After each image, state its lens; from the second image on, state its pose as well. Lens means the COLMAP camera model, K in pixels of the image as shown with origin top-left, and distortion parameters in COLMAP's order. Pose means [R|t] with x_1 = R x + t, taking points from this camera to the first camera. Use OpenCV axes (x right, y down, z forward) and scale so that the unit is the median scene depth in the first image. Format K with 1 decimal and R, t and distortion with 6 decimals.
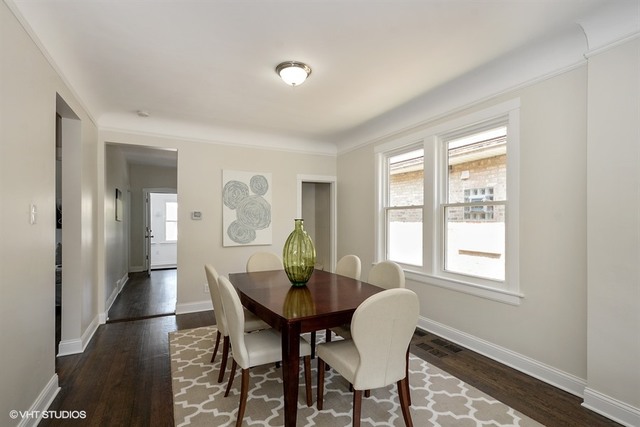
lens RADIAL K [[289.7, 0, 314.1], [0, 289.7, 215.4], [0, 0, 1]] dist [0.016036, -0.001075]
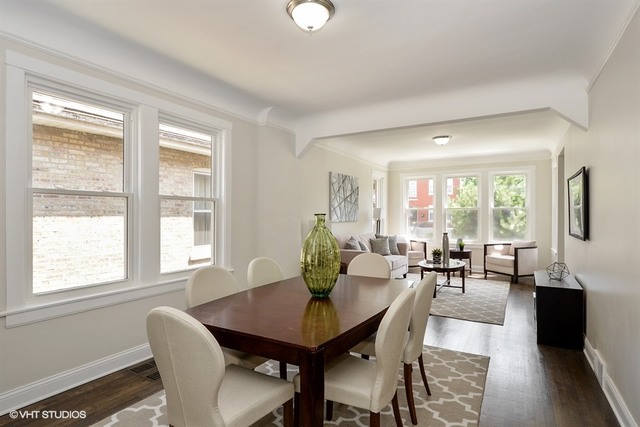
lens RADIAL K [[338.8, 0, 317.6], [0, 338.8, 211.5], [0, 0, 1]] dist [0.000805, 0.000446]
pose [[-0.532262, -0.007187, 0.846549, -0.494946], [-0.025423, 0.999649, -0.007498, 0.003515], [-0.846198, -0.025513, -0.532257, 0.896998]]
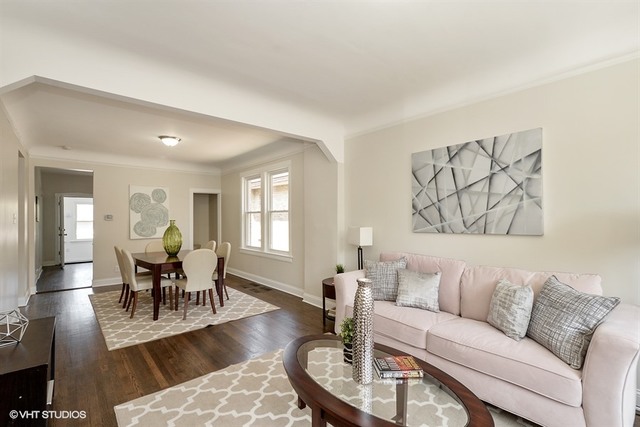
lens RADIAL K [[289.7, 0, 309.9], [0, 289.7, 212.7], [0, 0, 1]] dist [0.016036, -0.001075]
pose [[0.975589, 0.001594, 0.219597, 0.229648], [0.000480, 0.999956, -0.009391, -0.008355], [-0.219603, 0.009267, 0.975545, -0.581400]]
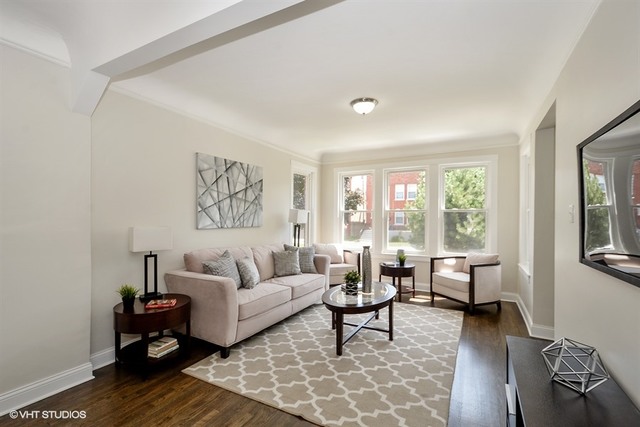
lens RADIAL K [[289.7, 0, 319.9], [0, 289.7, 217.3], [0, 0, 1]] dist [0.016036, -0.001075]
pose [[-0.569414, -0.014111, 0.821930, -0.176466], [-0.028658, 0.999586, -0.002692, -0.003551], [-0.821551, -0.025088, -0.569583, 0.278331]]
